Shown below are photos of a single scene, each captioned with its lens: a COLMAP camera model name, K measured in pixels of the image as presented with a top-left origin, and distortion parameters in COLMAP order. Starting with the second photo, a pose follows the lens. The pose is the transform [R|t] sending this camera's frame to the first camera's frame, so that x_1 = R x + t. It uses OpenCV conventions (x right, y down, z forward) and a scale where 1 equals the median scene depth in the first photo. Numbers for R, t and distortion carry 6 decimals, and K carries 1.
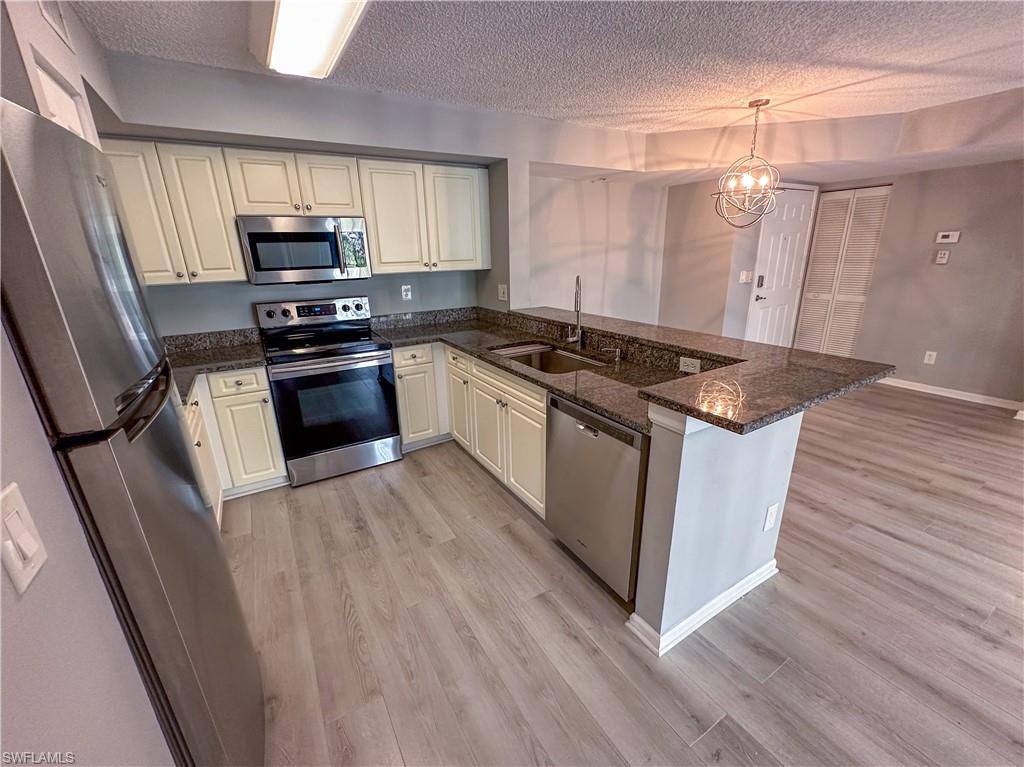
lens RADIAL K [[409.2, 0, 510.6], [0, 409.2, 388.3], [0, 0, 1]] dist [-0.002616, 0.000179]
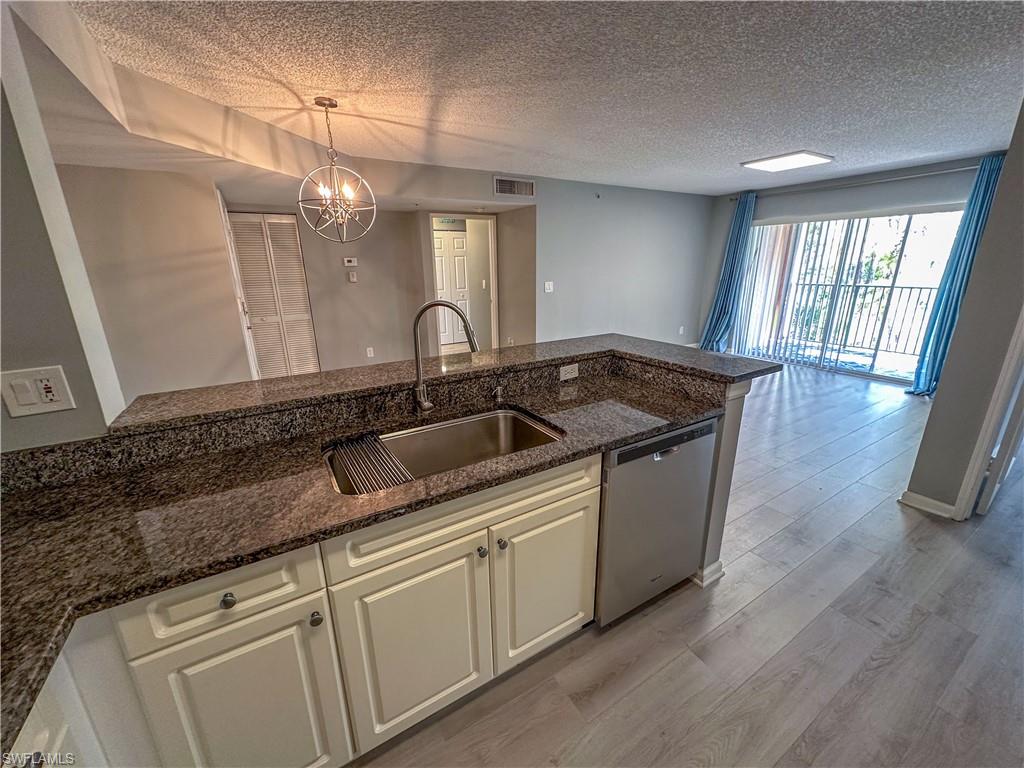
lens RADIAL K [[409.2, 0, 510.6], [0, 409.2, 388.8], [0, 0, 1]] dist [-0.002616, 0.000179]
pose [[0.008256, -0.272005, 0.962261, -0.486374], [0.334975, 0.907447, 0.253636, -0.282474], [-0.942191, 0.320239, 0.098606, 0.902390]]
